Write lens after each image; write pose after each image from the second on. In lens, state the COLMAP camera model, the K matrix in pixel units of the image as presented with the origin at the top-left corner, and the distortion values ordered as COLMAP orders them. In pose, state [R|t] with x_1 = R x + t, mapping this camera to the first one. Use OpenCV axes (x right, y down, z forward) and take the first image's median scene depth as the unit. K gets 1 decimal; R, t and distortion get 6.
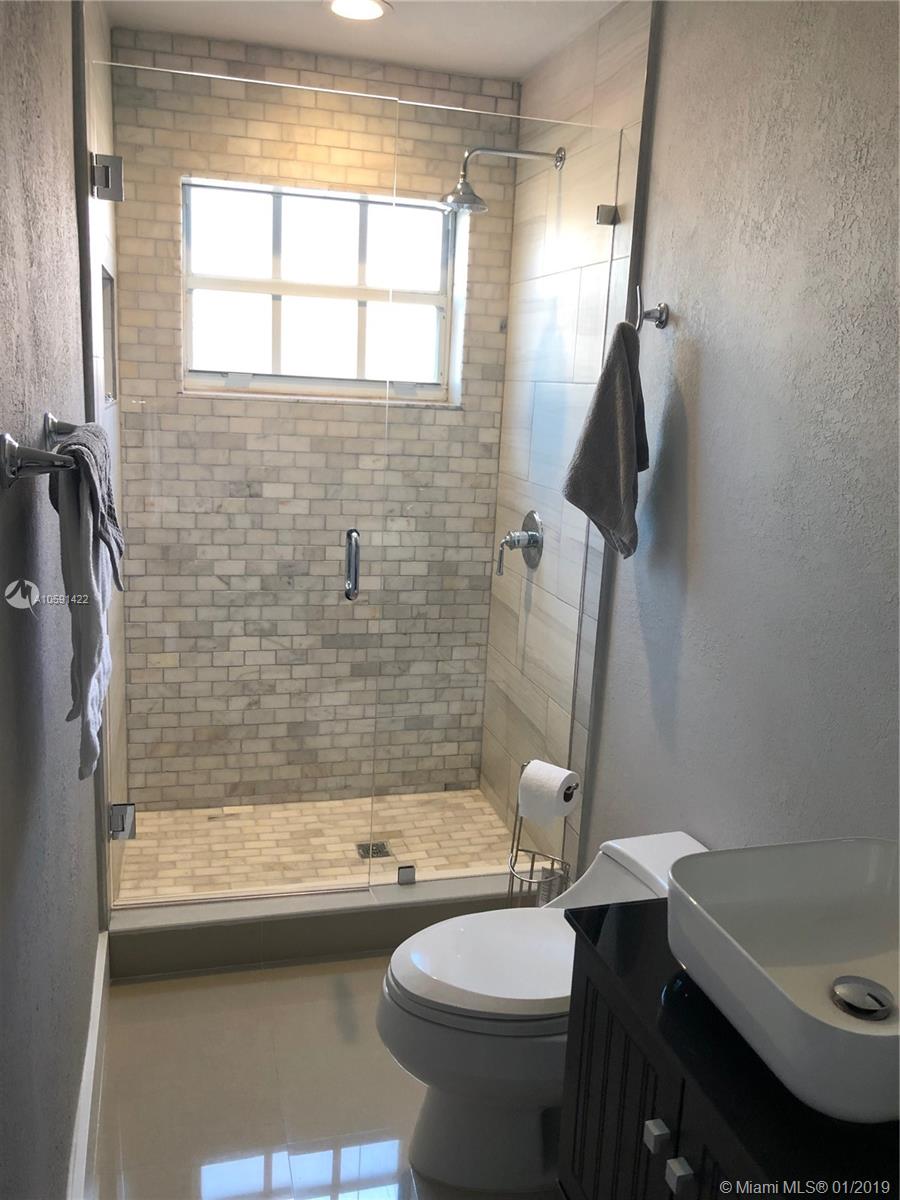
lens RADIAL K [[983.3, 0, 459.5], [0, 983.3, 599.9], [0, 0, 1]] dist [0.041531, -0.046351]
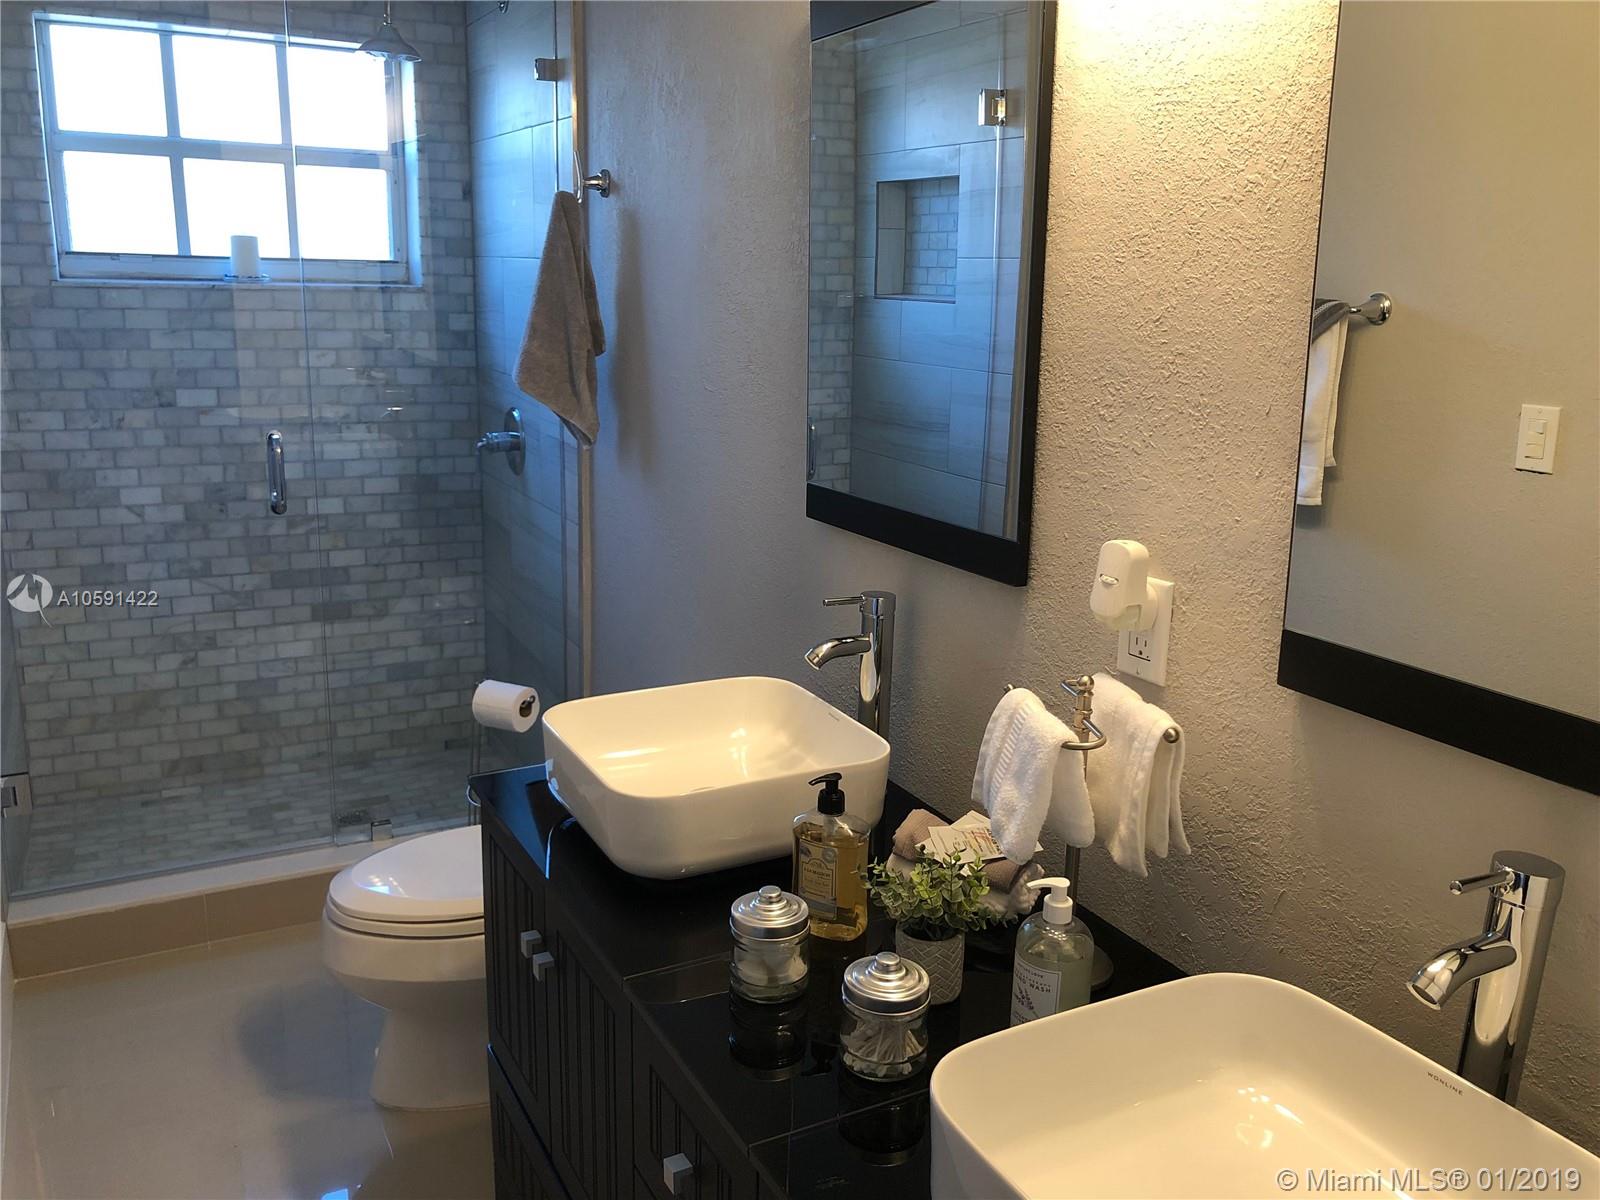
lens RADIAL K [[1311.0, 0, 788.3], [0, 1311.0, 595.4], [0, 0, 1]] dist [0.041531, -0.046351]
pose [[0.980353, -0.071429, 0.183865, 0.083068], [0.064790, 0.997020, 0.041871, 0.038013], [-0.186308, -0.029136, 0.982059, -0.171385]]
